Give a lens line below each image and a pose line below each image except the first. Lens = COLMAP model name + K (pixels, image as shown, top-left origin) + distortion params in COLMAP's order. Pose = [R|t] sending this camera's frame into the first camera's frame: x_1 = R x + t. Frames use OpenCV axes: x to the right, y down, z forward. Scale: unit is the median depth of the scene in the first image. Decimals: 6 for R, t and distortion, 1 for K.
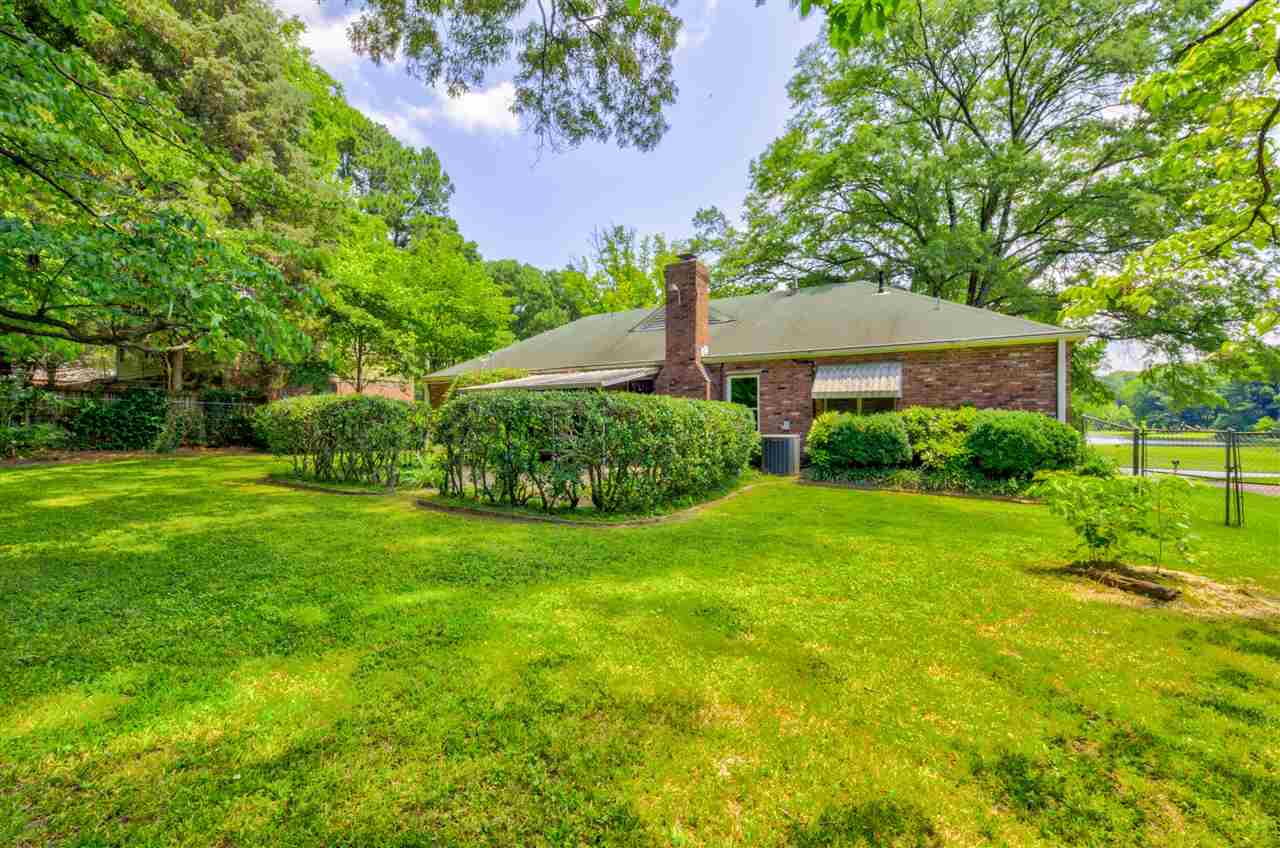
lens RADIAL K [[547.5, 0, 635.2], [0, 547.5, 421.1], [0, 0, 1]] dist [-0.000384, 0.000802]
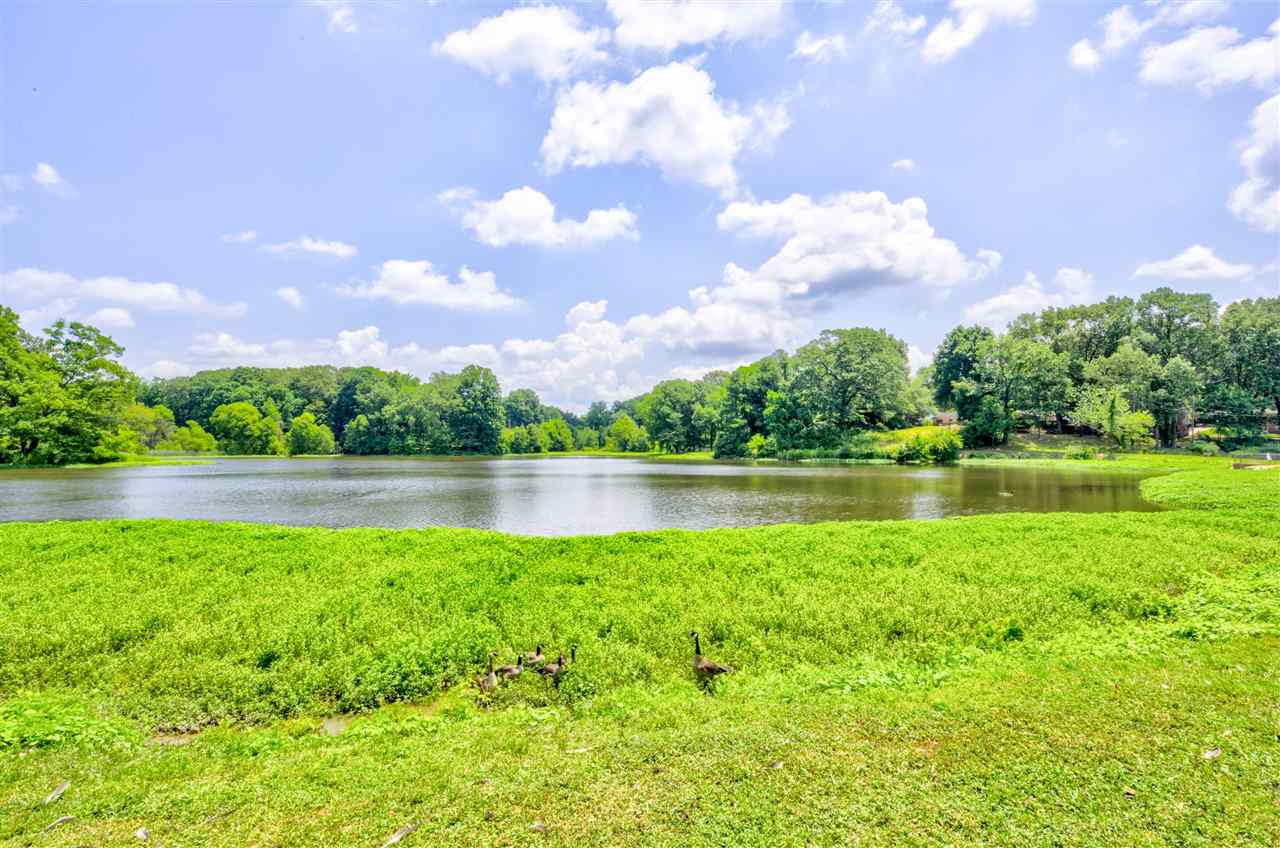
lens RADIAL K [[547.5, 0, 639.9], [0, 547.5, 428.6], [0, 0, 1]] dist [-0.000384, 0.000802]
pose [[0.754721, 0.021980, 0.655678, 0.336002], [-0.002010, 0.999511, -0.031192, 0.008608], [-0.656043, 0.022224, 0.754396, 0.359049]]
